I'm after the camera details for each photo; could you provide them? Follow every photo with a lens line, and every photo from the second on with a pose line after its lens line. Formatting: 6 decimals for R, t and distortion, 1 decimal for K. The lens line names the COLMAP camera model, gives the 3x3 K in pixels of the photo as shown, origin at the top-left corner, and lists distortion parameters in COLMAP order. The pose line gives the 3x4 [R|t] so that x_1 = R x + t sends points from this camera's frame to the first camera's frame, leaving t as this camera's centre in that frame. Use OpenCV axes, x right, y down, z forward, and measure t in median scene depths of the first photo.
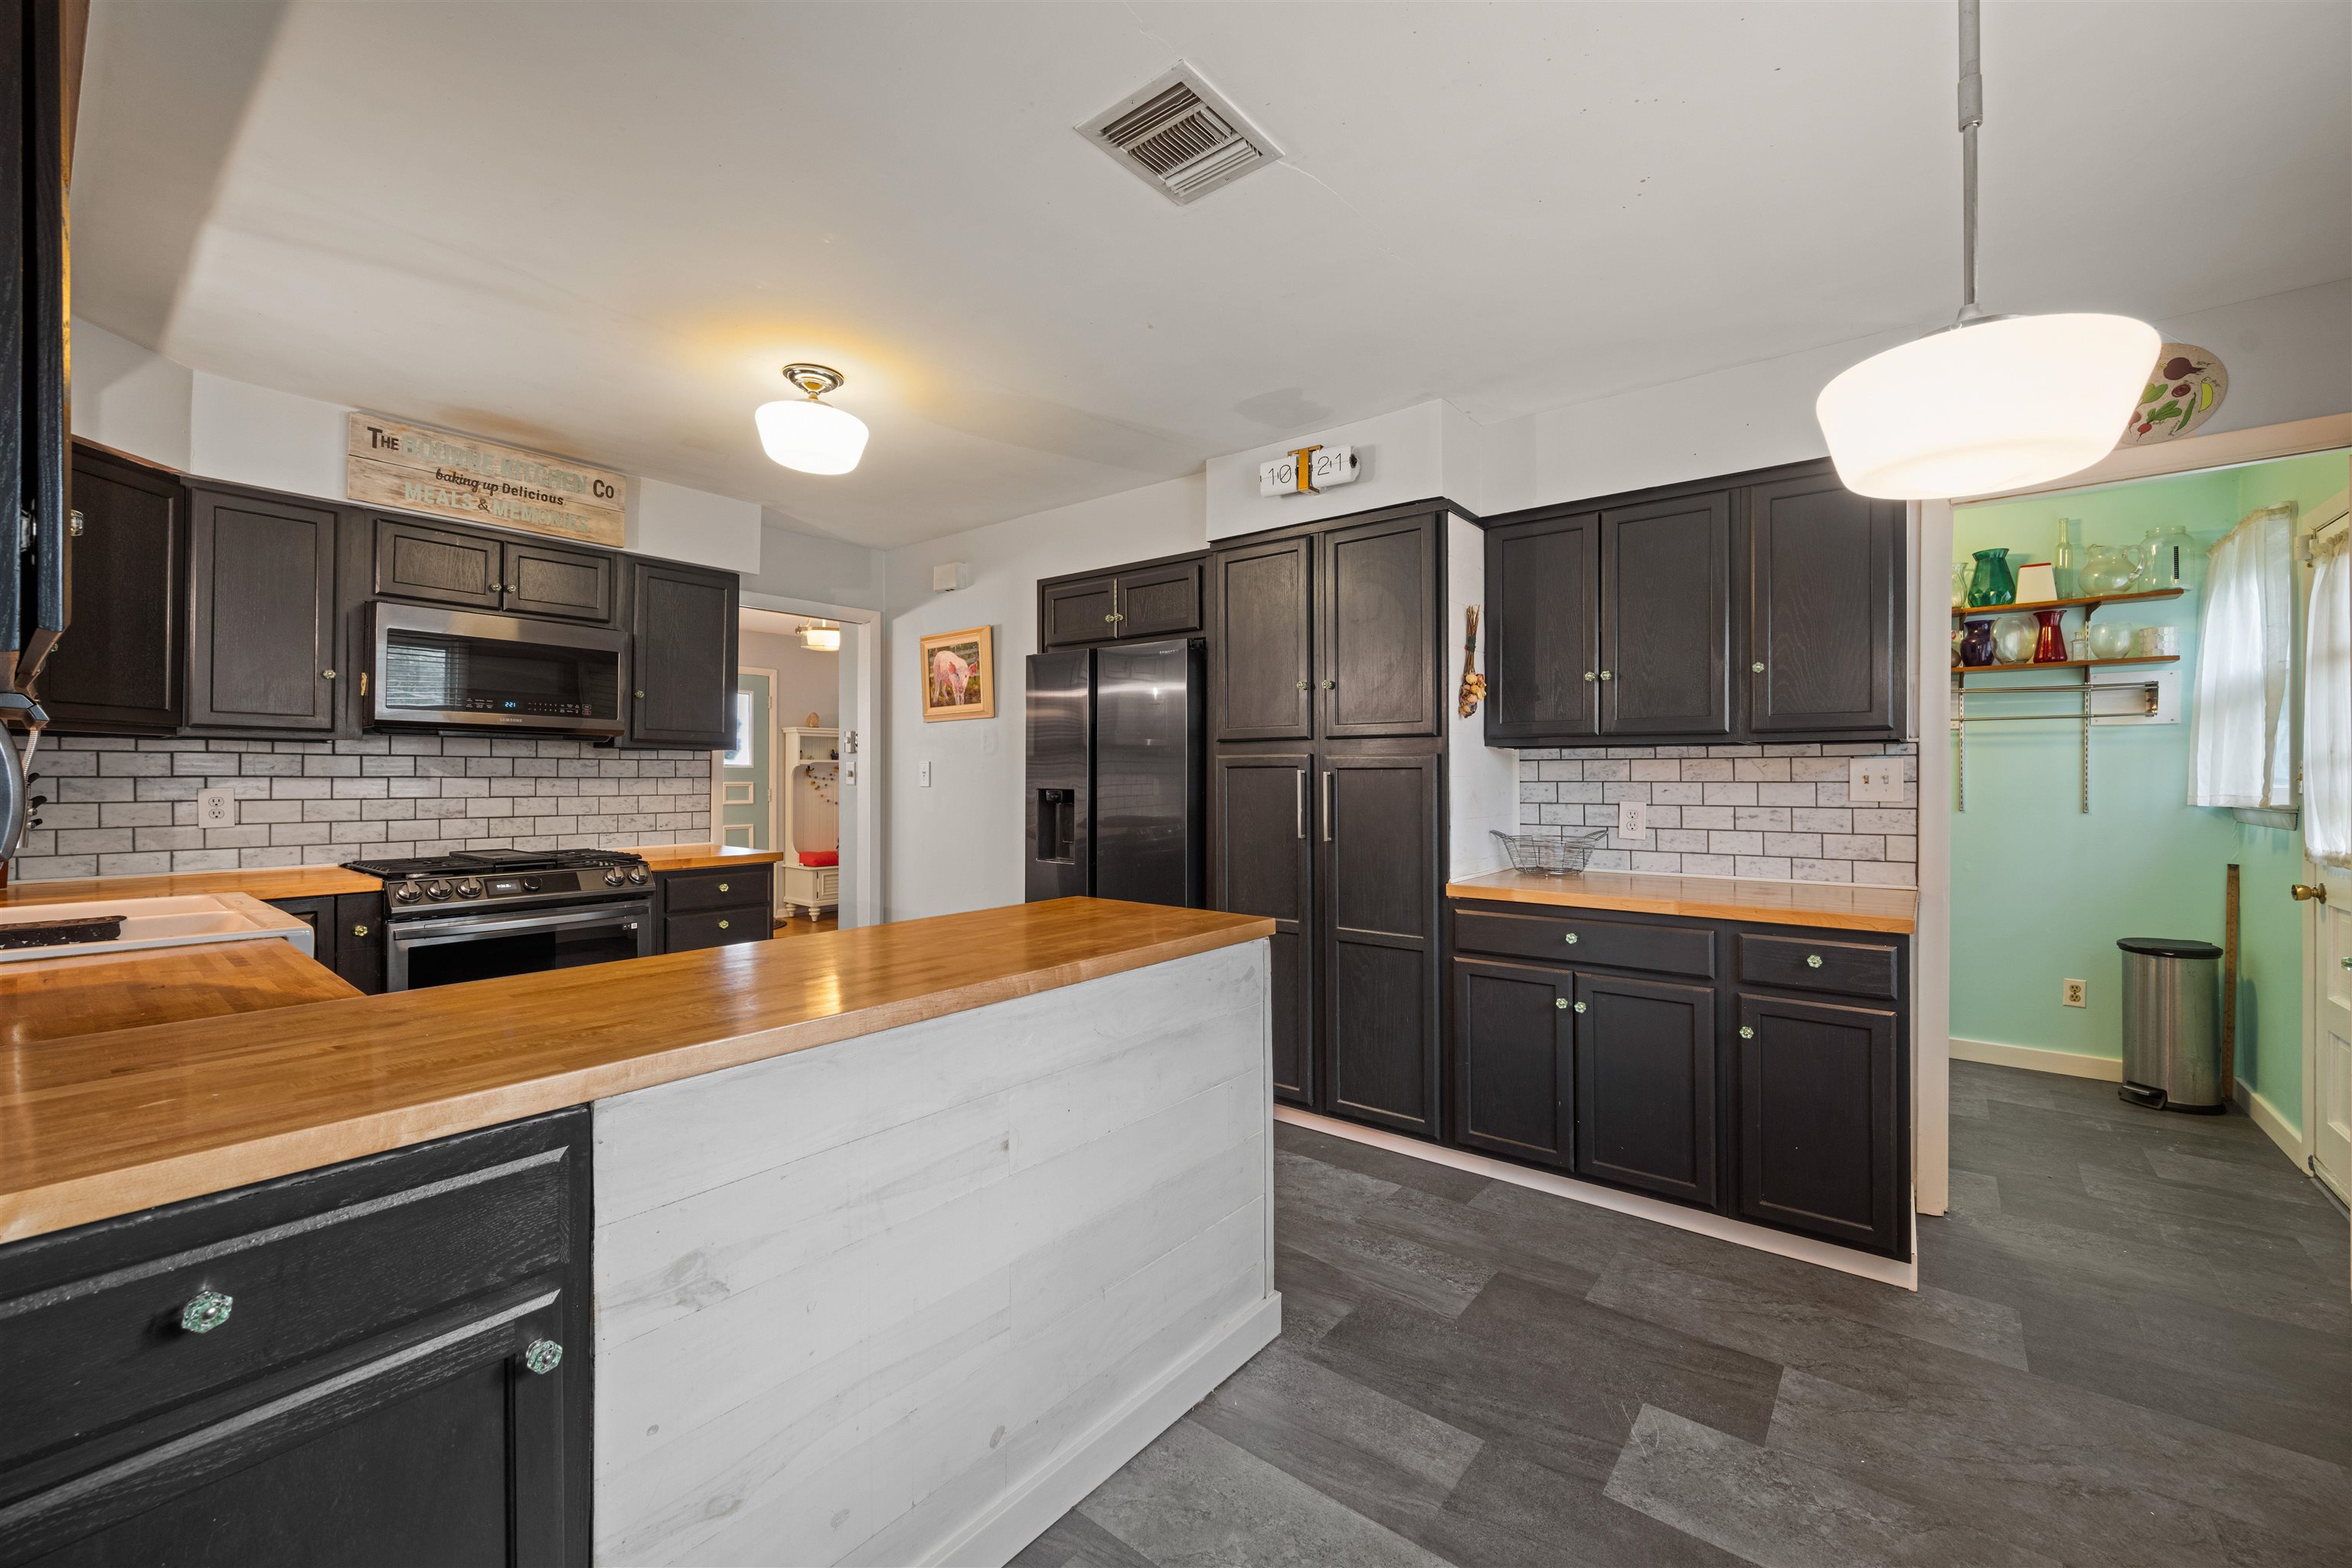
lens RADIAL K [[941.4, 0, 1189.2], [0, 941.4, 769.0], [0, 0, 1]] dist [-0.000318, -0.000031]
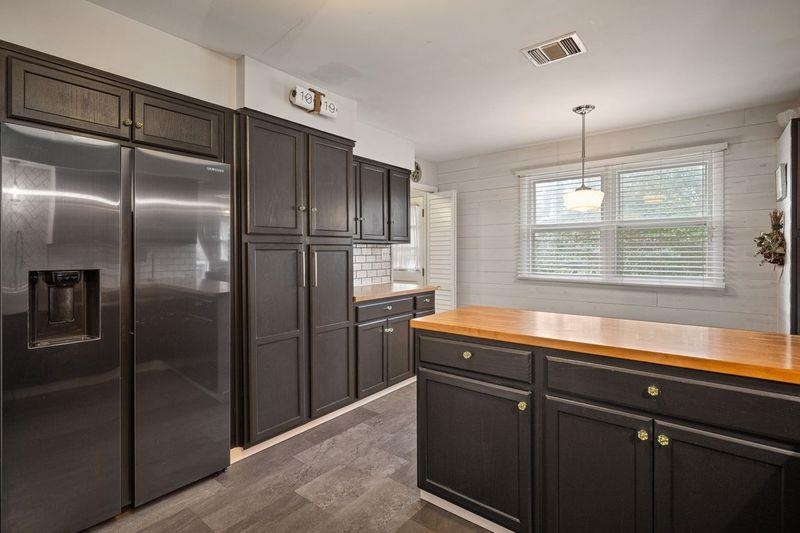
lens RADIAL K [[387.7, 0, 400.8], [0, 387.7, 250.6], [0, 0, 1]] dist [0.000781, 0.000071]
pose [[0.000507, 0.004239, 0.999991, -0.760137], [-0.002138, 0.999989, -0.004238, 0.003341], [-0.999998, -0.002136, 0.000516, 0.883189]]
